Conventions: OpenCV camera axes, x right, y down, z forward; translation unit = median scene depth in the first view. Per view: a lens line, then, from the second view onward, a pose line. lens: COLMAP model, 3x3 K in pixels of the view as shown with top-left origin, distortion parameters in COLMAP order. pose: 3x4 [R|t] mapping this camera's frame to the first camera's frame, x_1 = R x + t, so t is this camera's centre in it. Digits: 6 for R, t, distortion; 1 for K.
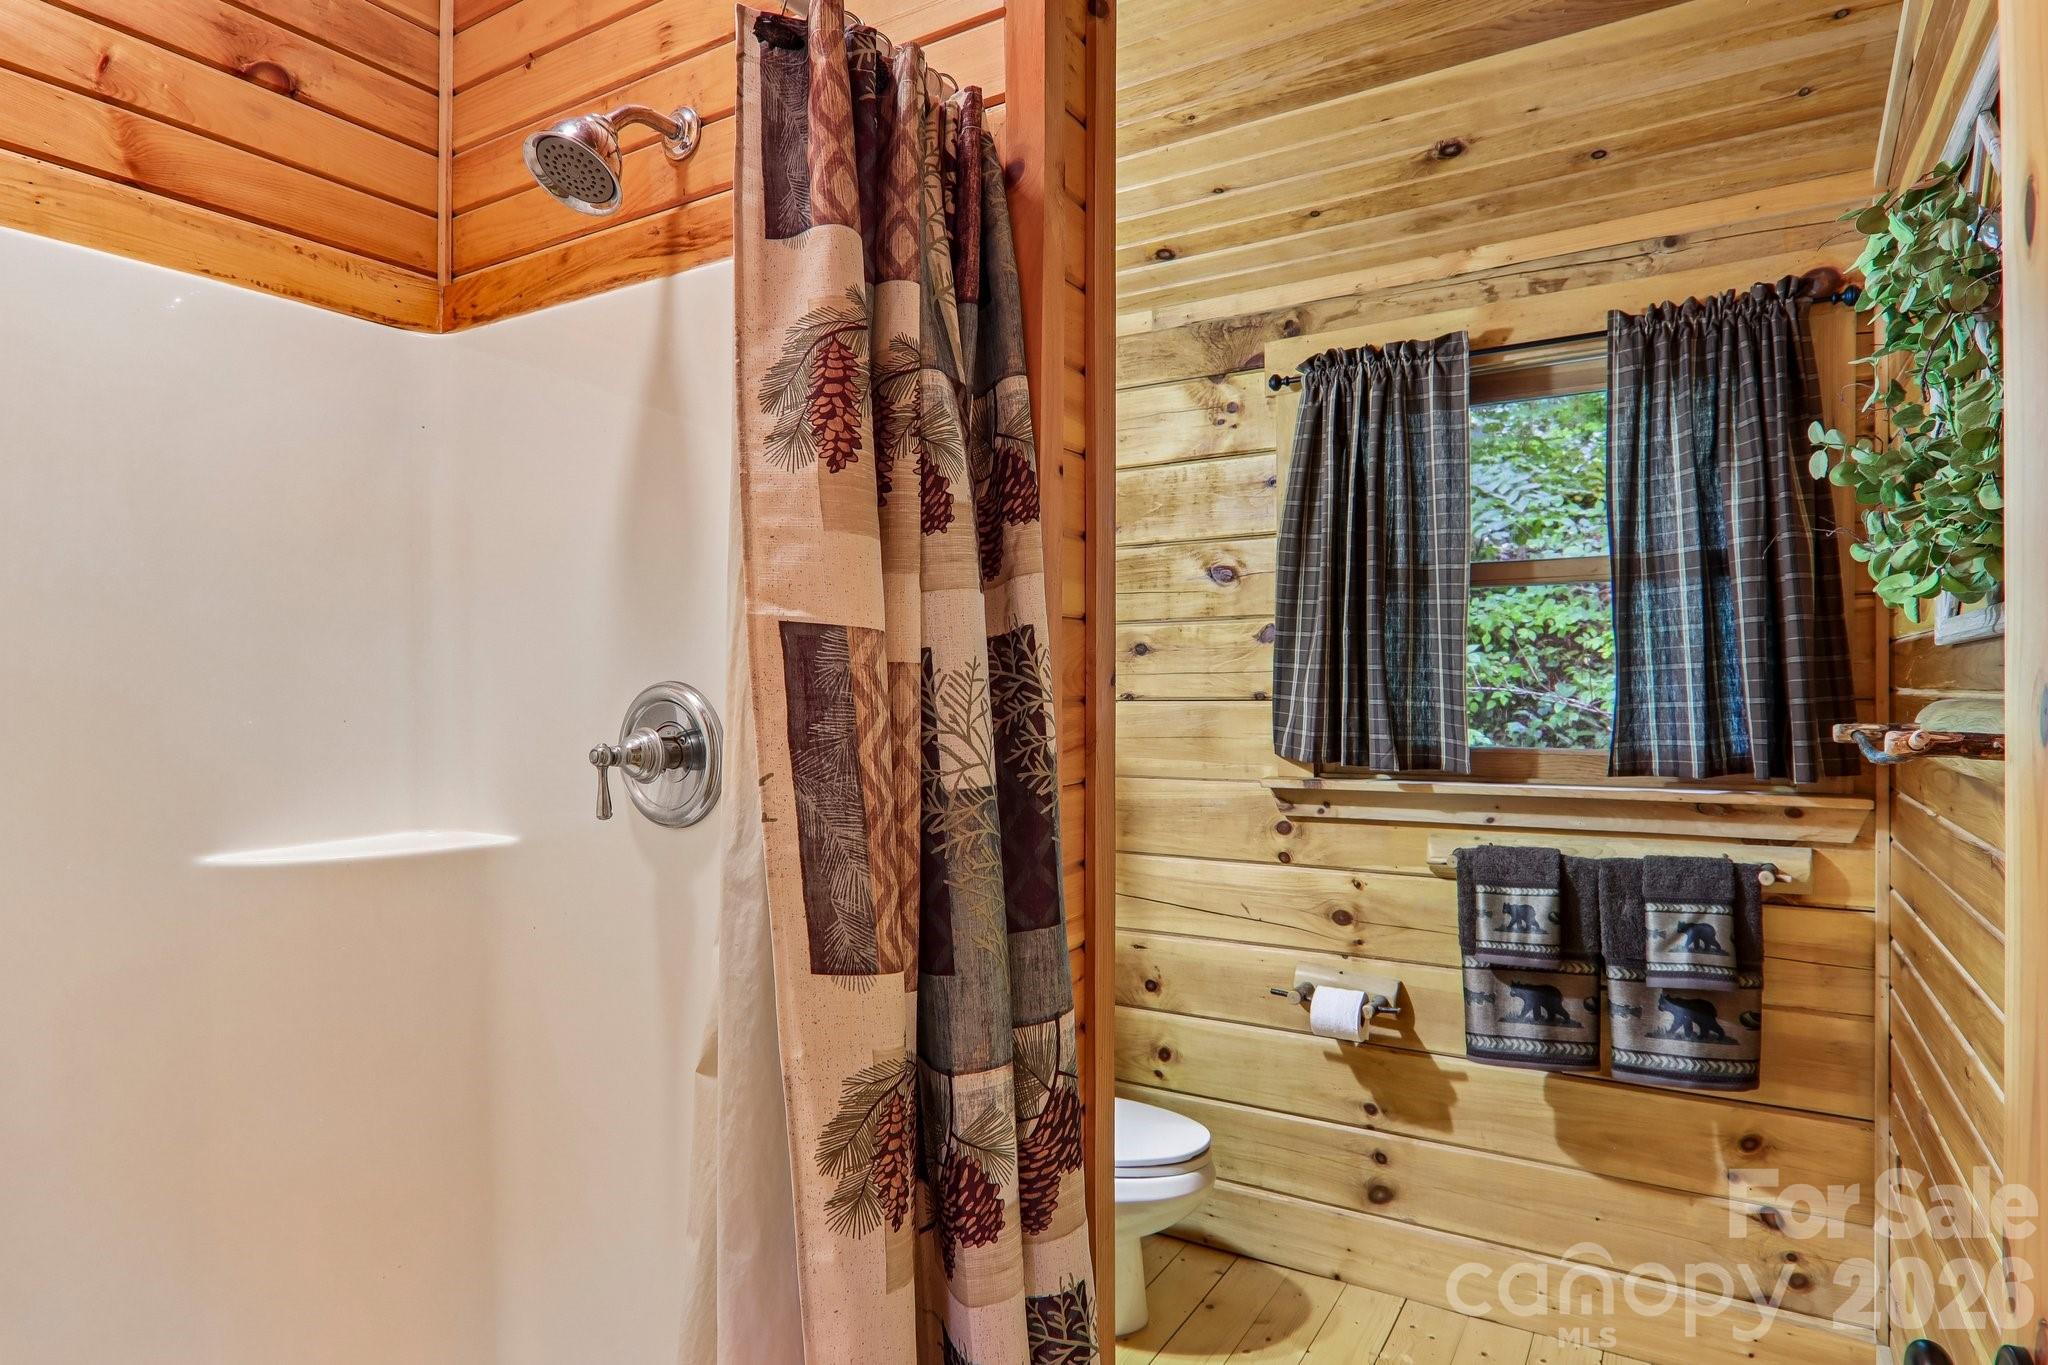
lens RADIAL K [[1141.8, 0, 1030.0], [0, 1141.8, 706.5], [0, 0, 1]] dist [0.003550, -0.015195]
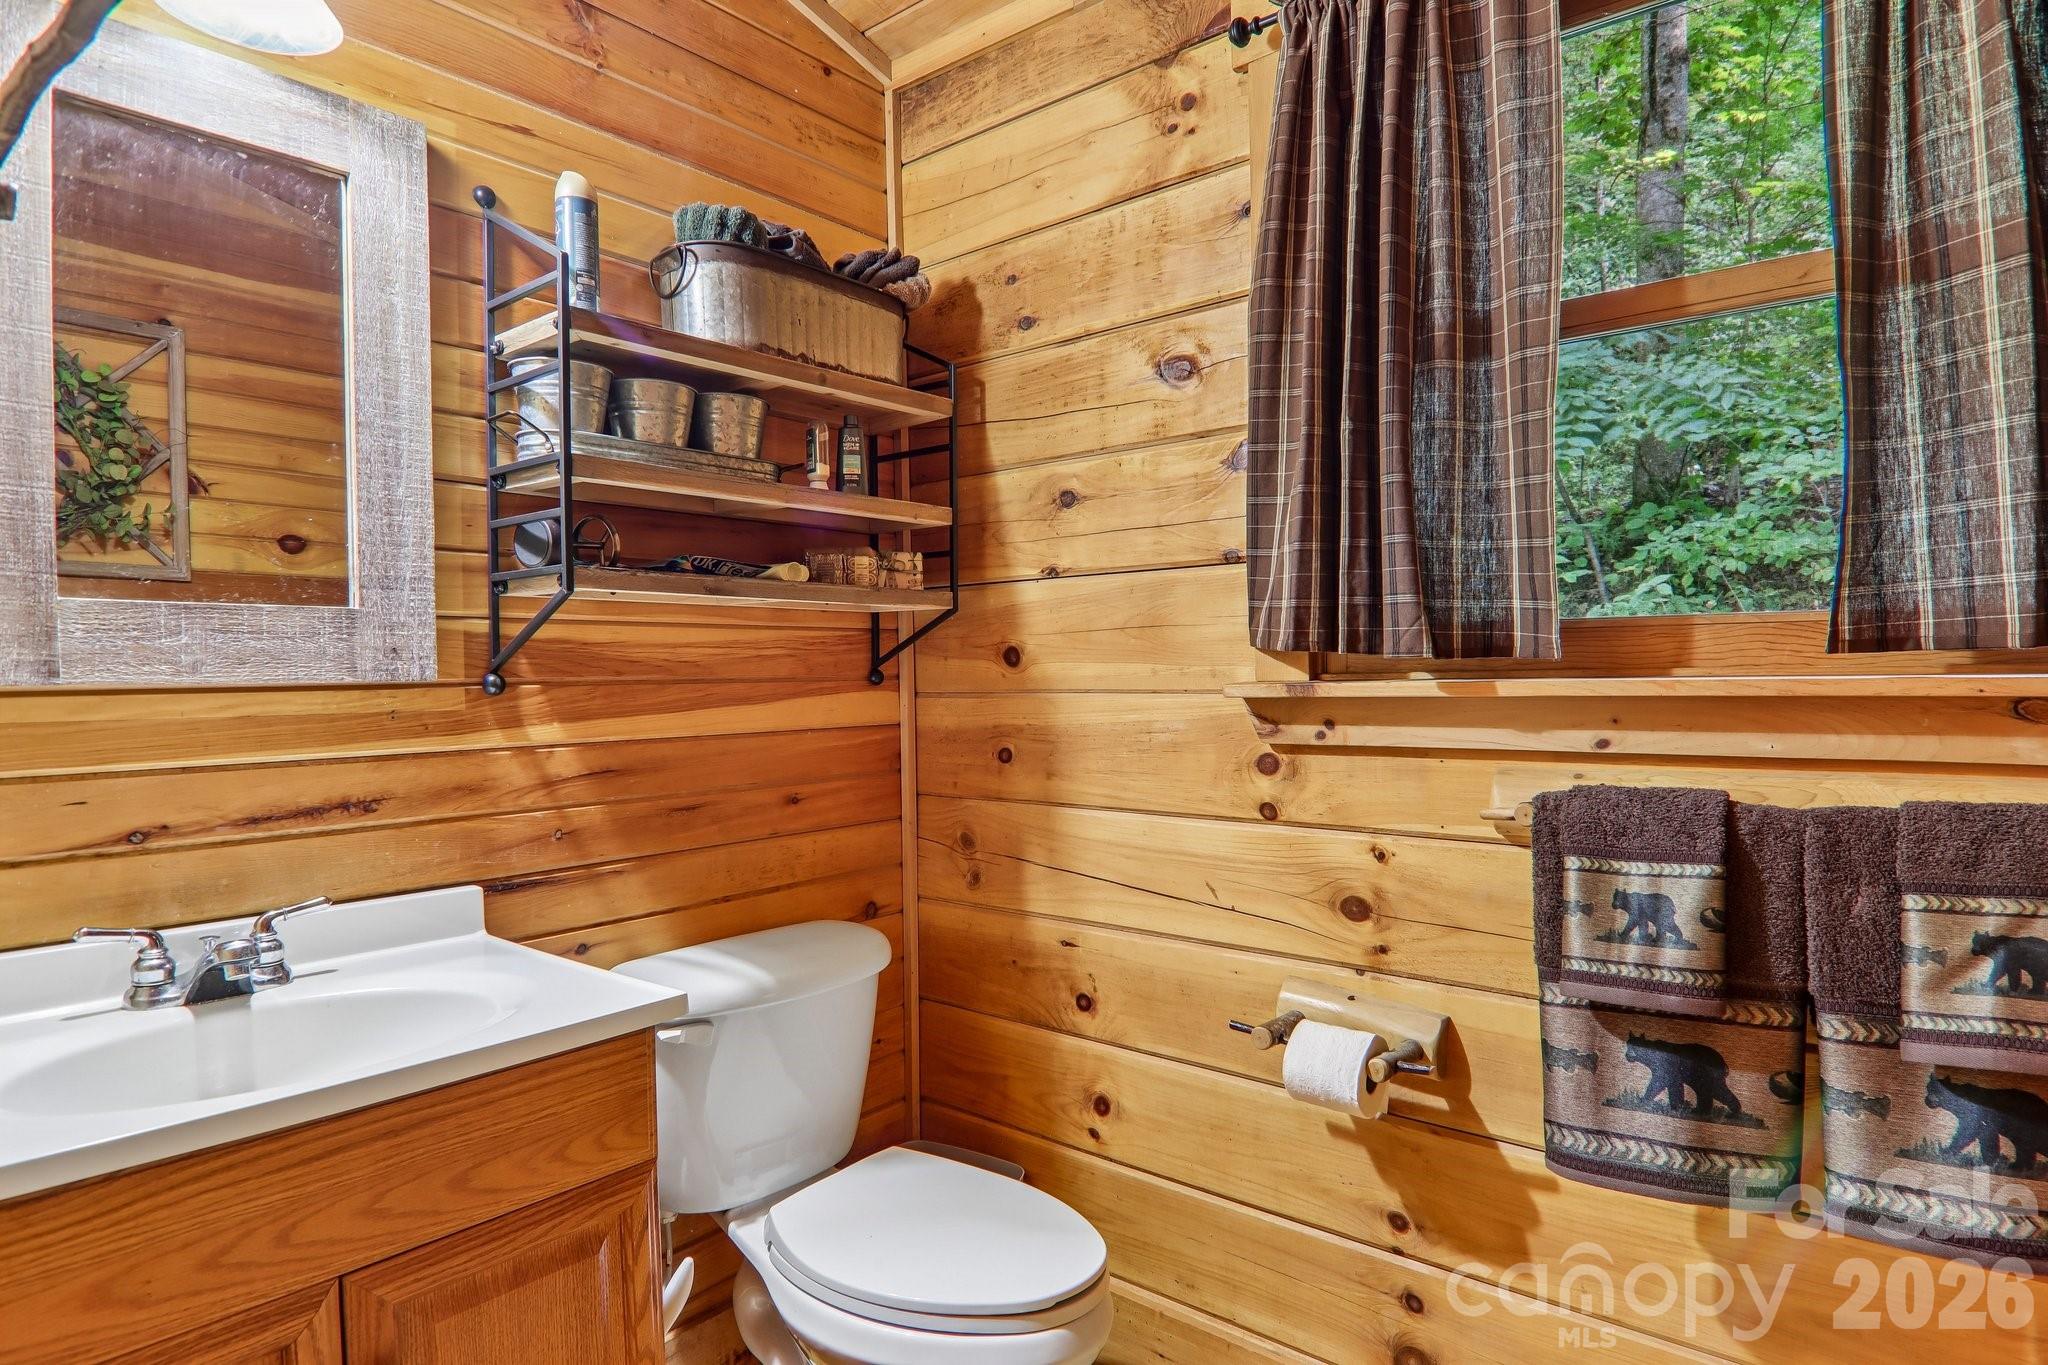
lens RADIAL K [[1137.4, 0, 1026.7], [0, 1137.4, 717.1], [0, 0, 1]] dist [-0.005084, -0.013383]
pose [[0.987495, -0.002242, -0.157636, 0.207001], [0.006442, 0.999638, 0.026135, 0.068840], [0.157520, -0.026823, 0.987151, 0.394220]]
